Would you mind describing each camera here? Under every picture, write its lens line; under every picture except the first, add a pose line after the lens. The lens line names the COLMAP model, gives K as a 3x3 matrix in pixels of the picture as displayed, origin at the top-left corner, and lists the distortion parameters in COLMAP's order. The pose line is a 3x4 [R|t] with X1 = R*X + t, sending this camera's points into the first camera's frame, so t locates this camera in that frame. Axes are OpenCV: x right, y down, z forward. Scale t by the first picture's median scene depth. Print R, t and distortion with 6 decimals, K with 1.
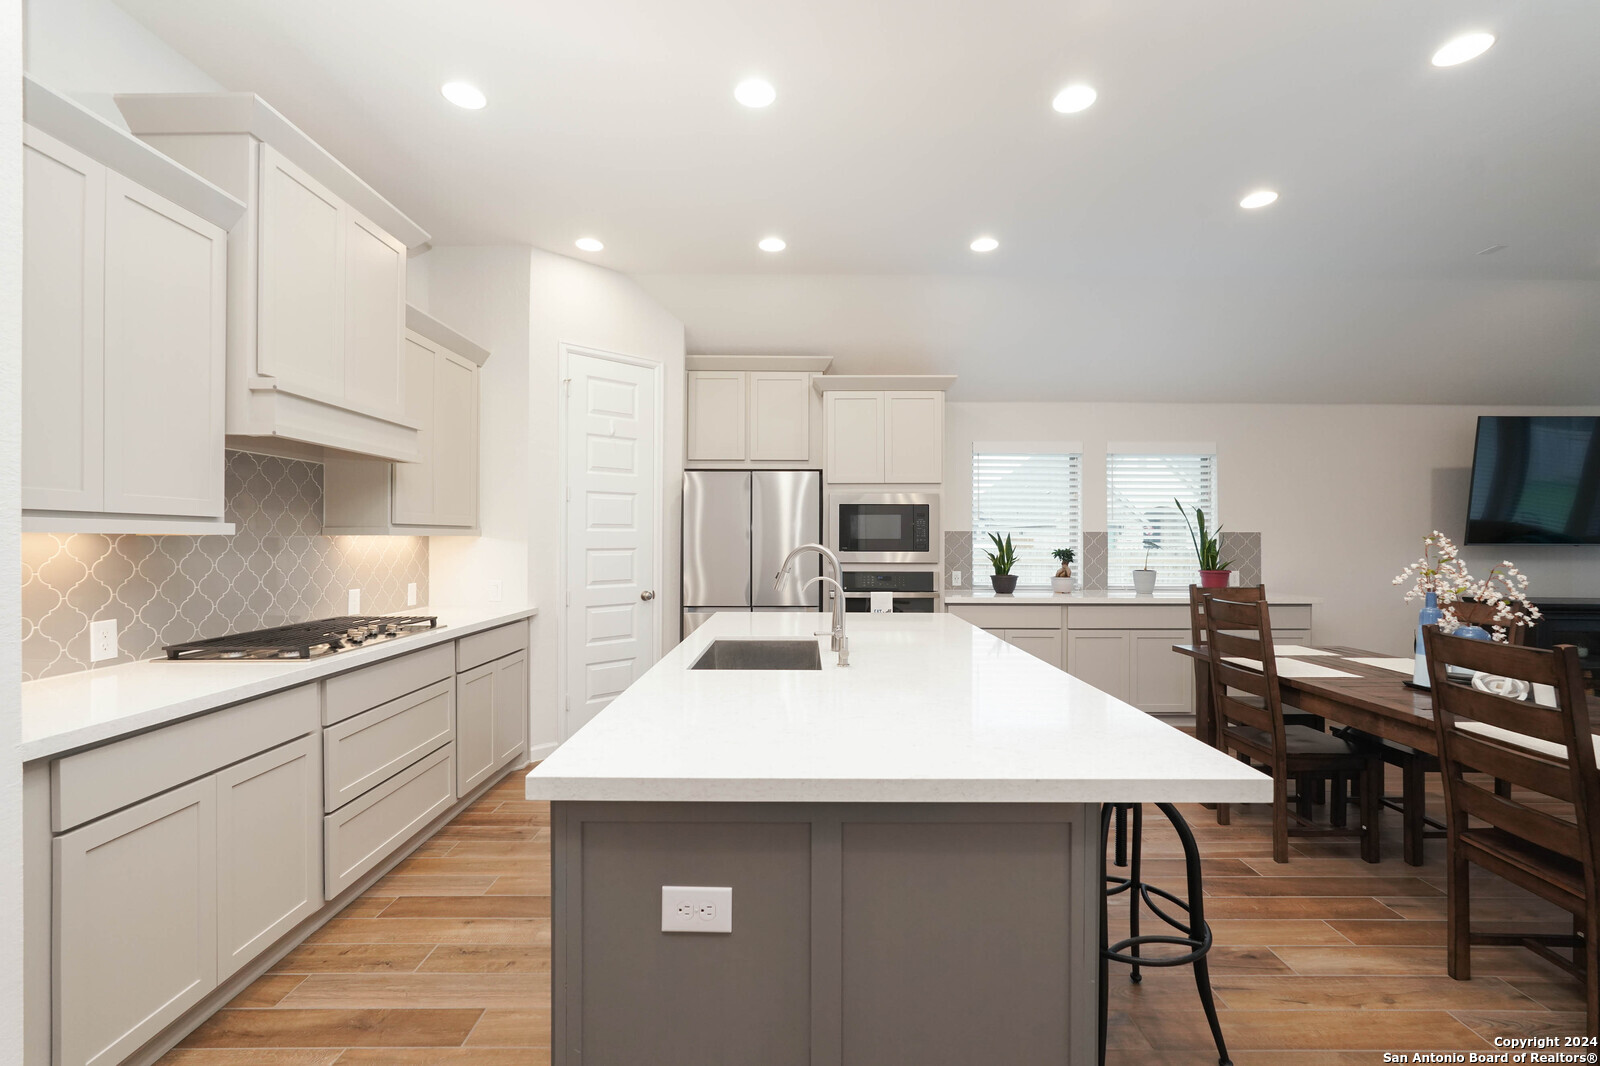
lens RADIAL K [[699.3, 0, 800.2], [0, 699.3, 535.9], [0, 0, 1]] dist [-0.000263, 0.001369]
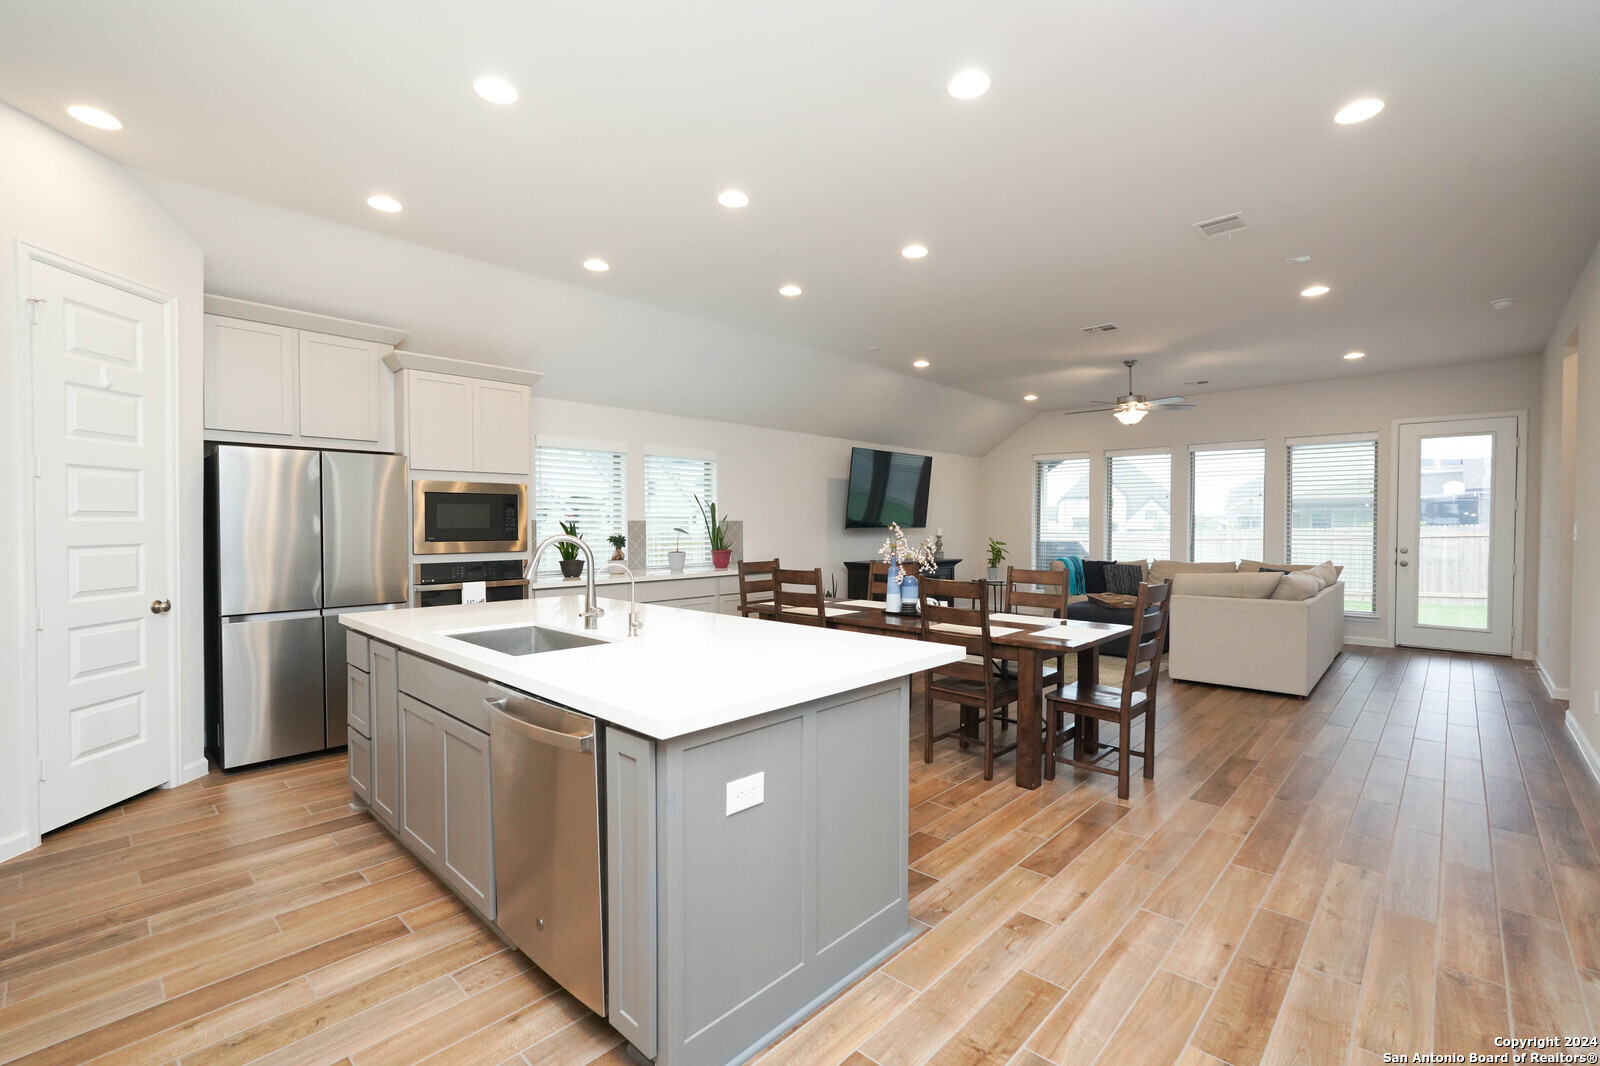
lens RADIAL K [[699.3, 0, 809.2], [0, 699.3, 533.5], [0, 0, 1]] dist [-0.000263, 0.001369]
pose [[0.687420, -0.014470, 0.726116, -0.268984], [0.001343, 0.999825, 0.018654, -0.006150], [-0.726259, -0.011848, 0.687319, -0.017875]]
